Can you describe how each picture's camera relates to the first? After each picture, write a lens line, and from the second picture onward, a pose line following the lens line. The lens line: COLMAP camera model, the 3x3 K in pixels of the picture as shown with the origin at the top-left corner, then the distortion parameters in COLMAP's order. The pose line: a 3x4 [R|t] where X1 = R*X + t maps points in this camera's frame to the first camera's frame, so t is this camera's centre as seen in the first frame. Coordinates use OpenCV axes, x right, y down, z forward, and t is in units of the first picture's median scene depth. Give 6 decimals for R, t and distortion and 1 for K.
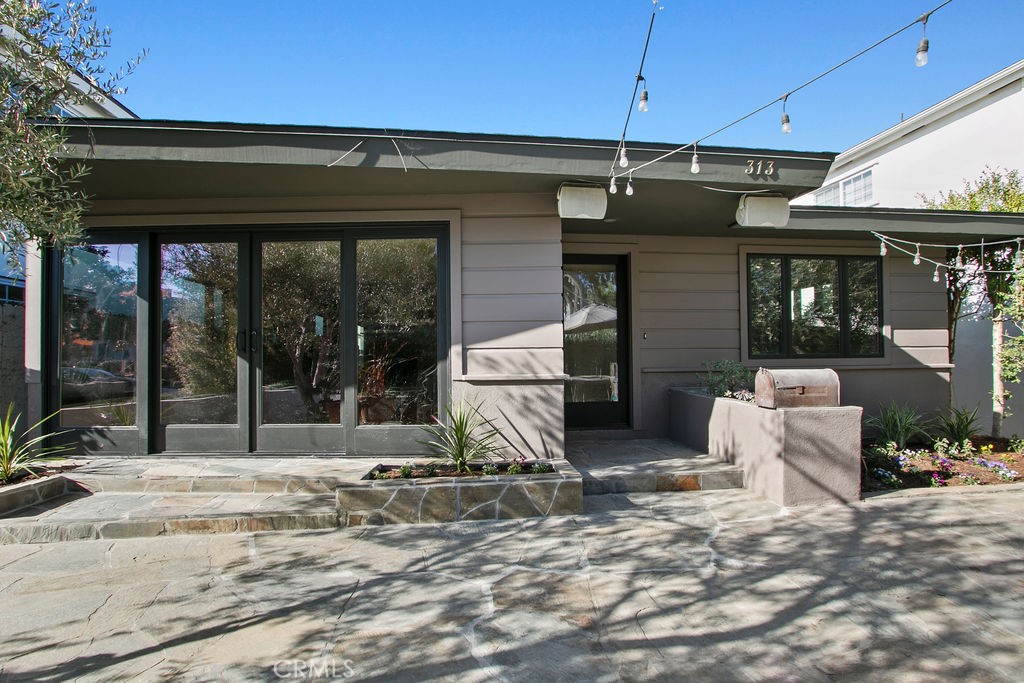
lens RADIAL K [[473.9, 0, 512.5], [0, 473.9, 343.7], [0, 0, 1]] dist [-0.001476, 0.000711]
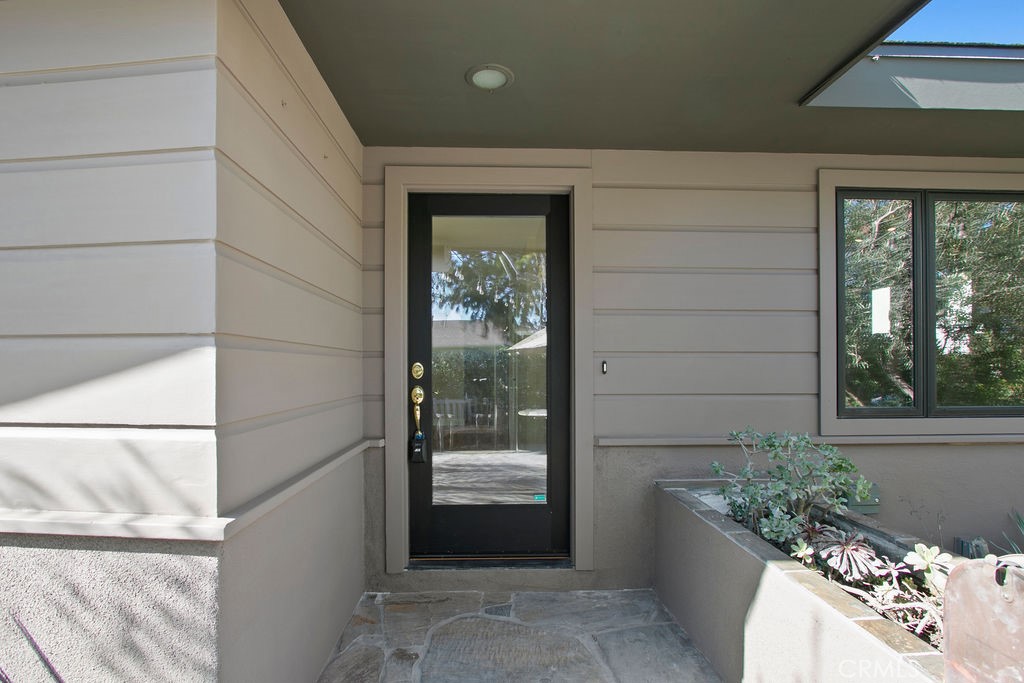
lens RADIAL K [[473.9, 0, 501.1], [0, 473.9, 362.7], [0, 0, 1]] dist [-0.001476, 0.000711]
pose [[0.996351, 0.007331, -0.085040, 0.218360], [-0.005582, 0.999768, 0.020780, -0.029851], [0.085173, -0.020229, 0.996161, 0.529575]]
